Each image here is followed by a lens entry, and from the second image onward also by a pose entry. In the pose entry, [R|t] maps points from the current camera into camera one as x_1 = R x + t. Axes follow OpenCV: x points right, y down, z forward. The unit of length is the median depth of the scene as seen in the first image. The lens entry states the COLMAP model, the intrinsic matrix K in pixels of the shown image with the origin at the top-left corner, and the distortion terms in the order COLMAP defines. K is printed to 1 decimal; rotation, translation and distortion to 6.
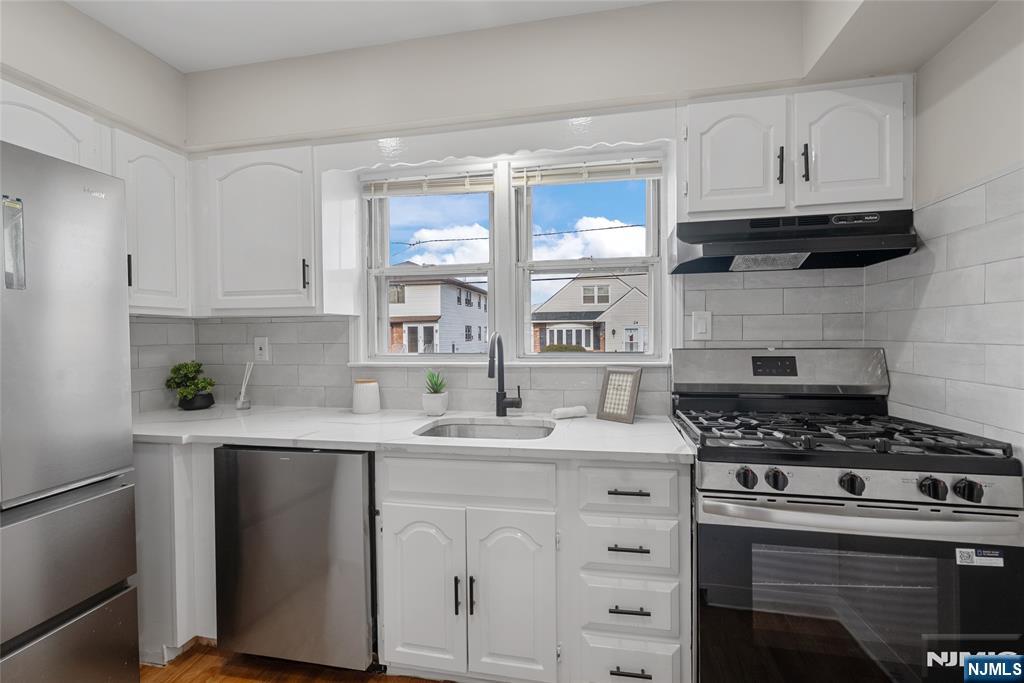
lens RADIAL K [[474.9, 0, 512.0], [0, 474.9, 341.5], [0, 0, 1]] dist [0.000287, 0.000741]
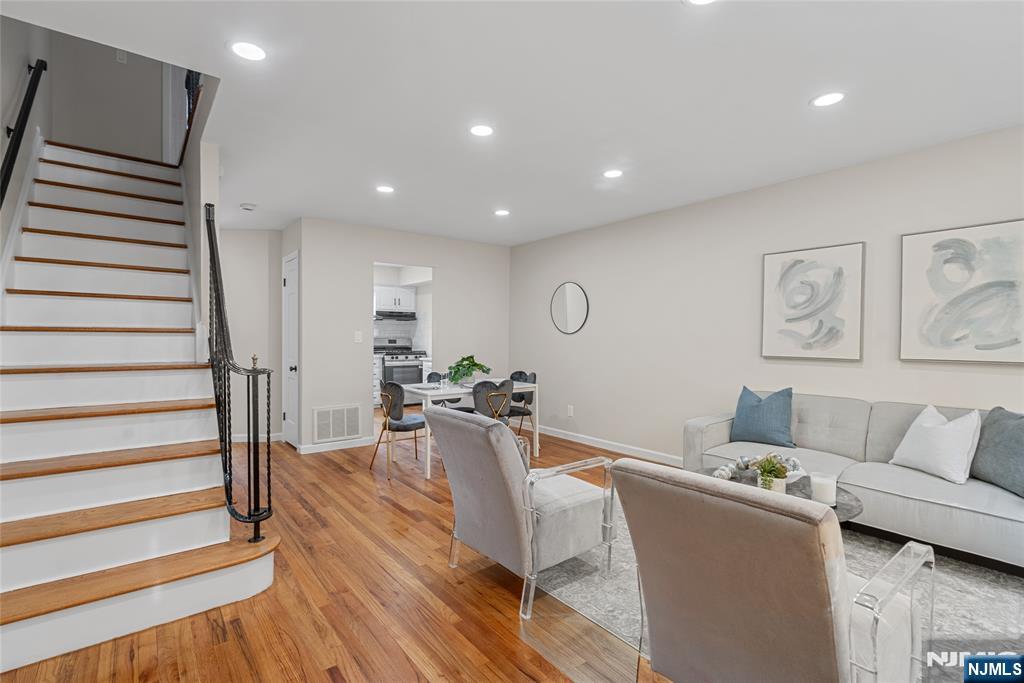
lens RADIAL K [[474.9, 0, 512.0], [0, 474.9, 341.5], [0, 0, 1]] dist [0.000287, 0.000741]
pose [[0.644109, 0.015255, 0.764781, -2.423081], [-0.008068, 0.999881, -0.013149, 0.107108], [-0.764891, 0.002300, 0.644156, -3.123236]]
